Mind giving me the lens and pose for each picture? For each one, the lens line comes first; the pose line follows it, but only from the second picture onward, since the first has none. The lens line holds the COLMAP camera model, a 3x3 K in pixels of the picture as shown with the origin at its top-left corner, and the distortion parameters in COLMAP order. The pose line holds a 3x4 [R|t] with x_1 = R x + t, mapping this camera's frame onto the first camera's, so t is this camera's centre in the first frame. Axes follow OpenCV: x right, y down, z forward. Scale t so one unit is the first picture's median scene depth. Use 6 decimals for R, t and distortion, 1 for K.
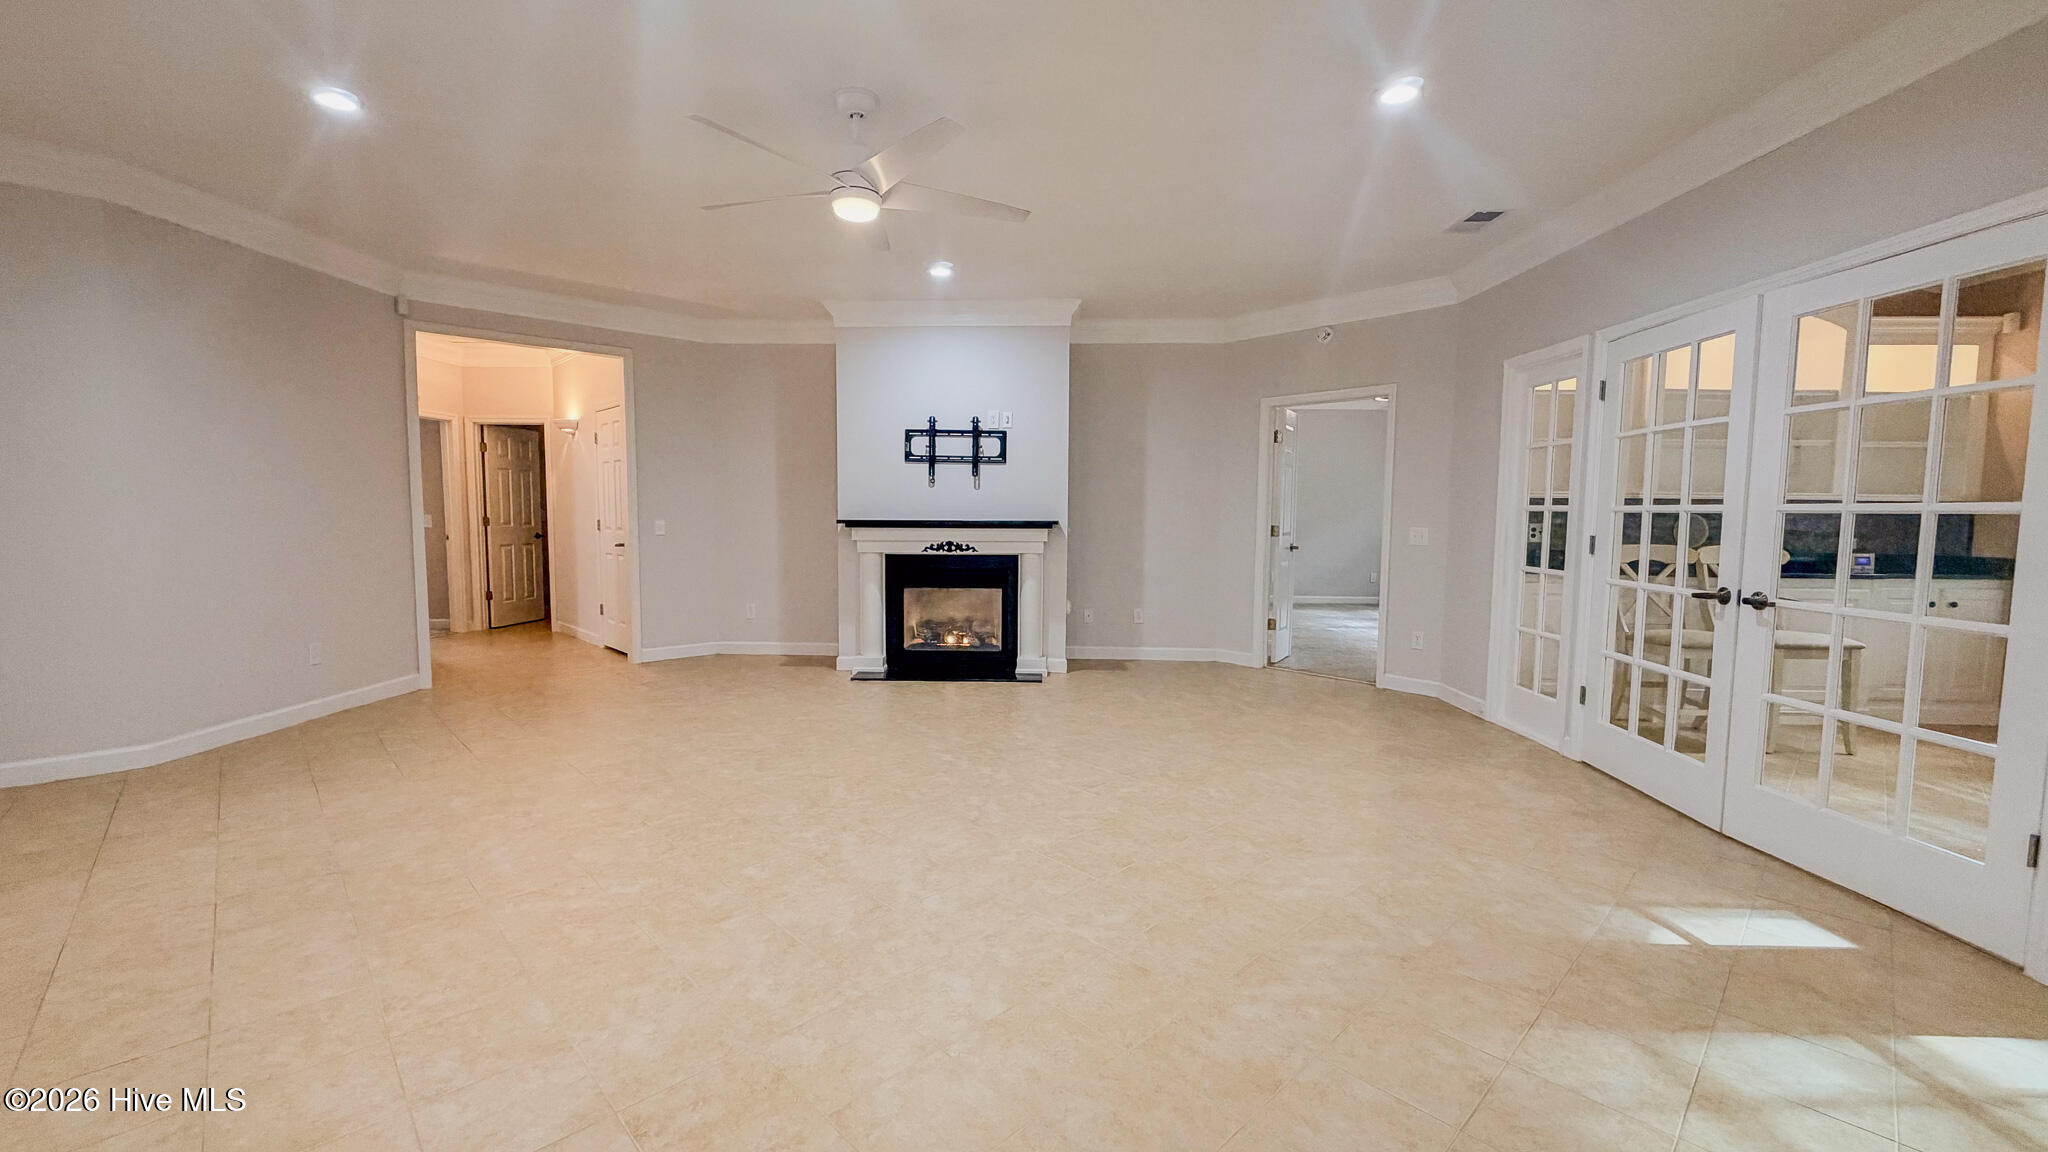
lens RADIAL K [[816.5, 0, 1018.1], [0, 816.5, 574.7], [0, 0, 1]] dist [0.000735, -0.000212]
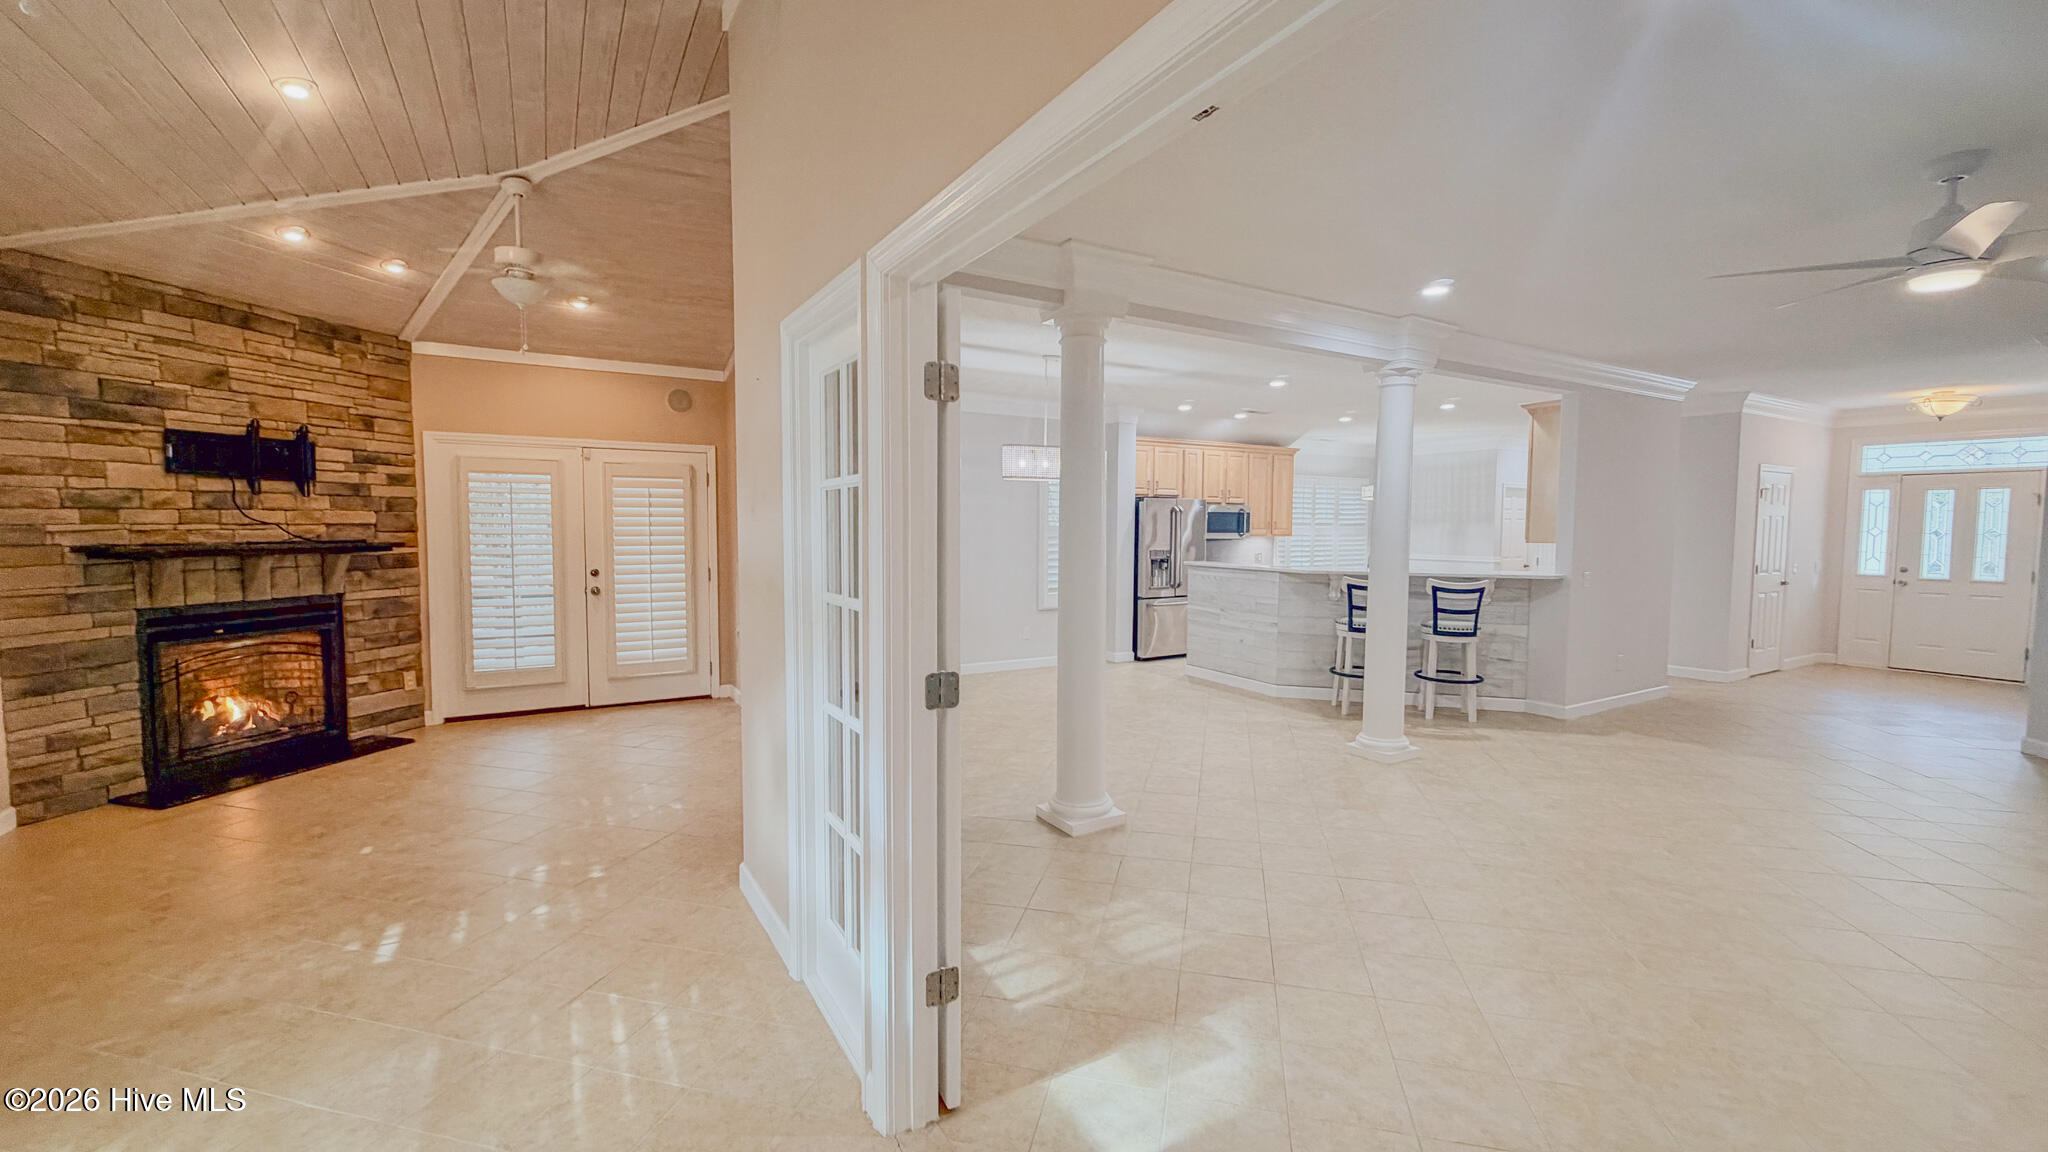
lens RADIAL K [[816.5, 0, 1018.8], [0, 816.5, 573.3], [0, 0, 1]] dist [0.000735, -0.000212]
pose [[-0.848243, 0.019175, -0.529260, 0.605325], [-0.054287, 0.990932, 0.122906, -0.089247], [0.526818, 0.132986, -0.839510, 0.646144]]
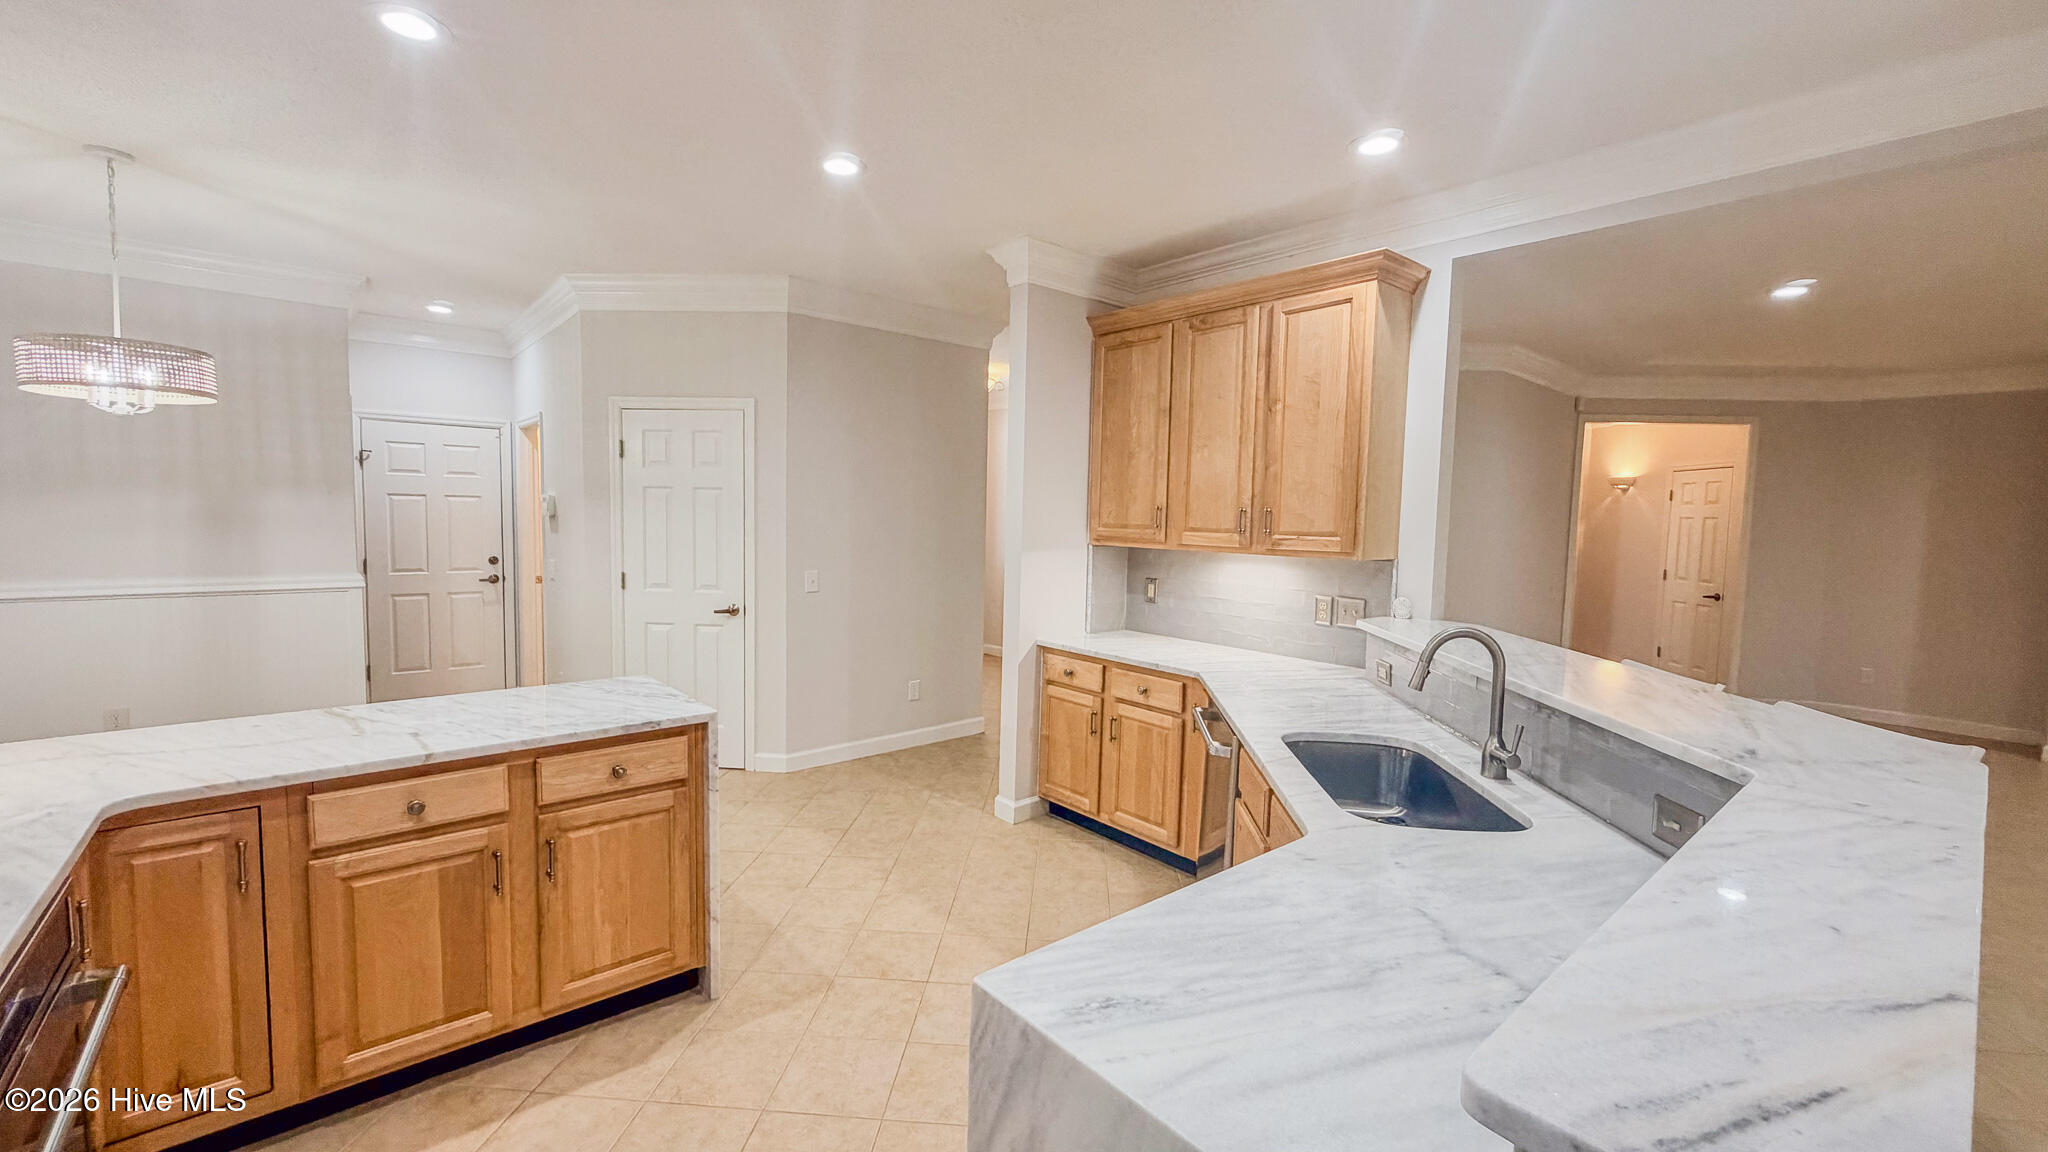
lens RADIAL K [[816.5, 0, 1011.0], [0, 816.5, 572.2], [0, 0, 1]] dist [0.000735, -0.000212]
pose [[0.665784, 0.062475, -0.743524, -0.343469], [-0.079245, 0.996773, 0.012794, -0.013443], [0.741924, 0.050402, 0.668587, -0.441919]]
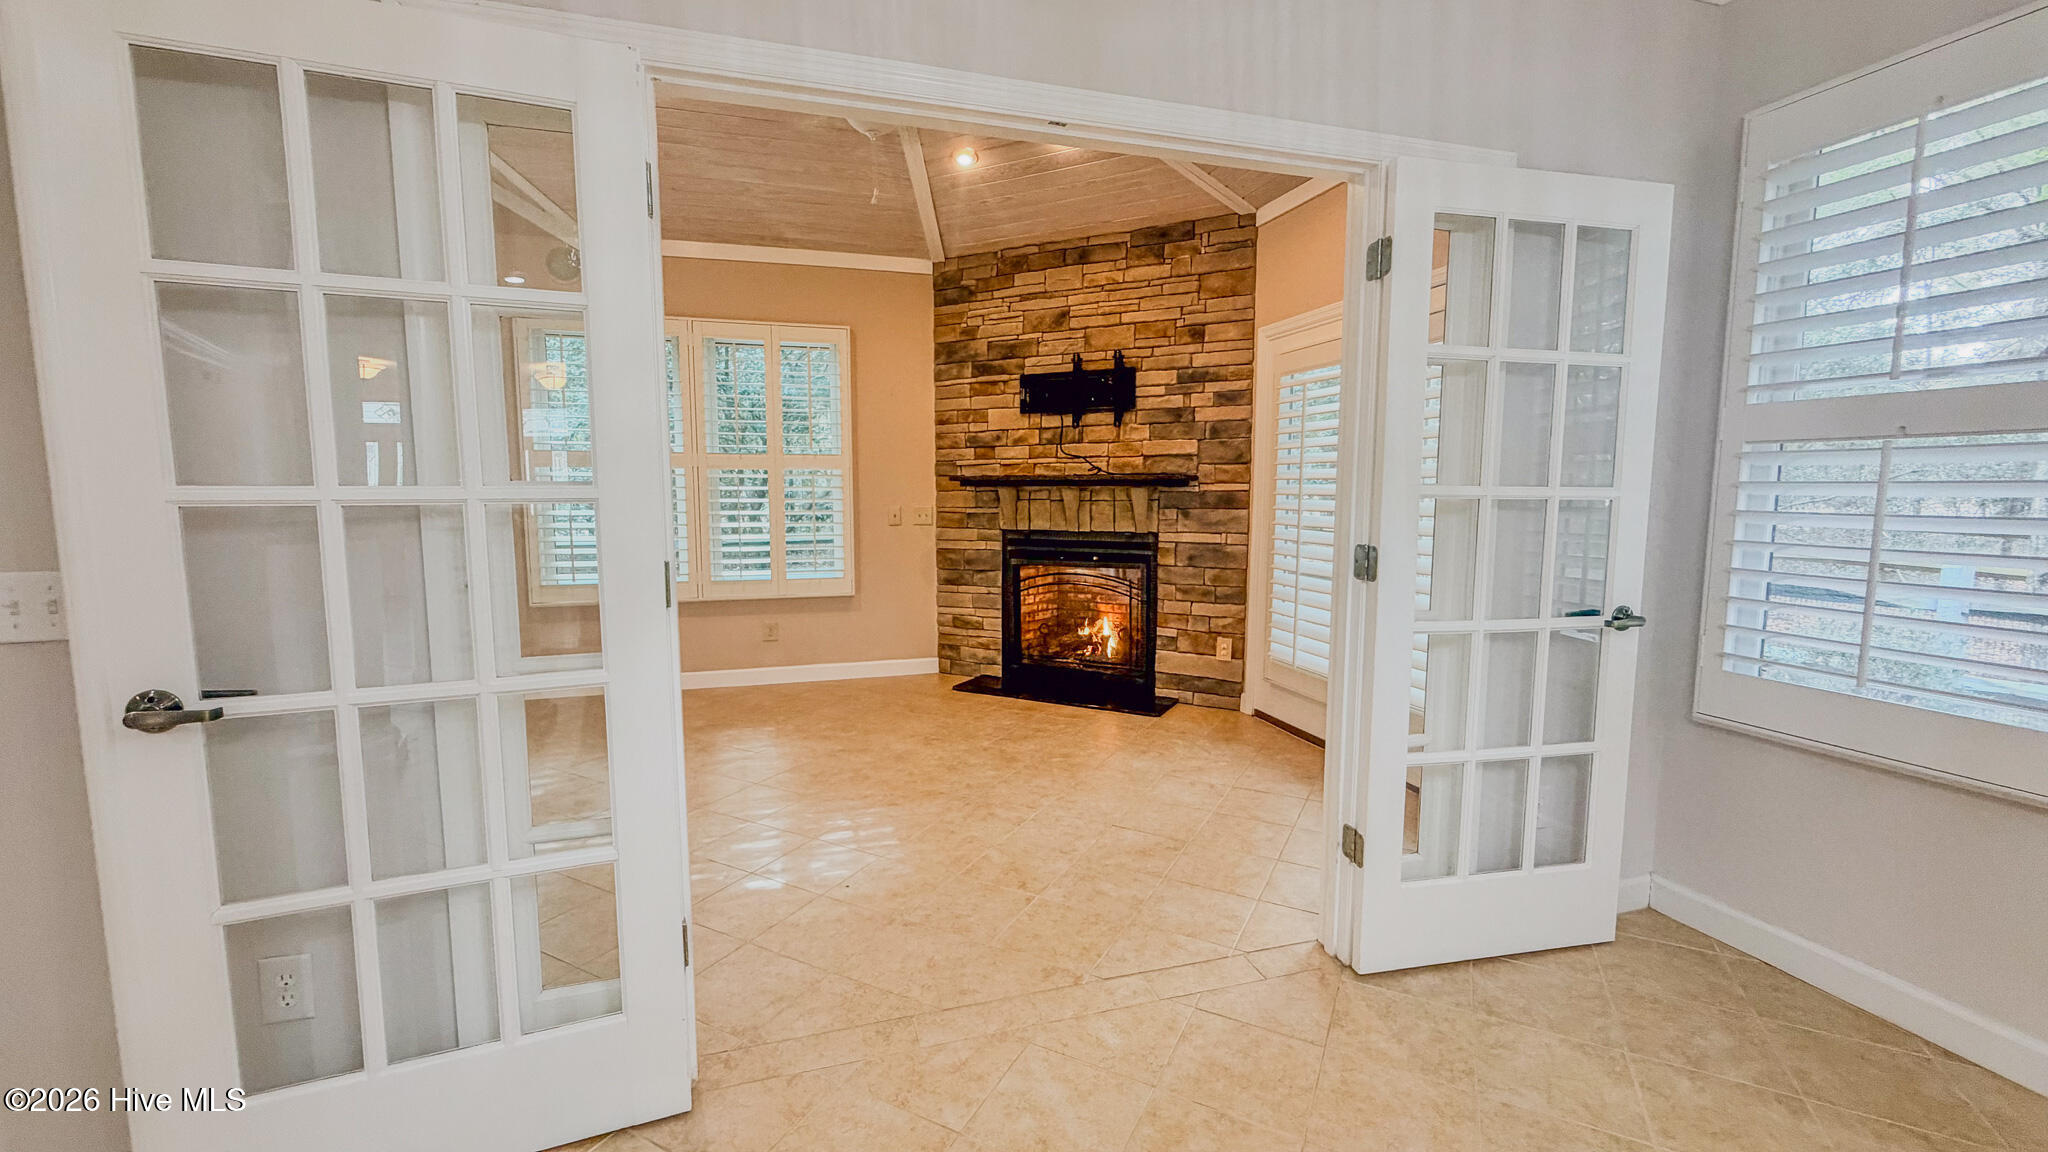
lens RADIAL K [[816.5, 0, 1016.8], [0, 816.5, 573.6], [0, 0, 1]] dist [0.000735, -0.000212]
pose [[-0.309911, -0.104012, 0.945059, 0.040520], [0.073394, 0.988415, 0.132852, 0.004908], [-0.947928, 0.110534, -0.298687, -0.114283]]
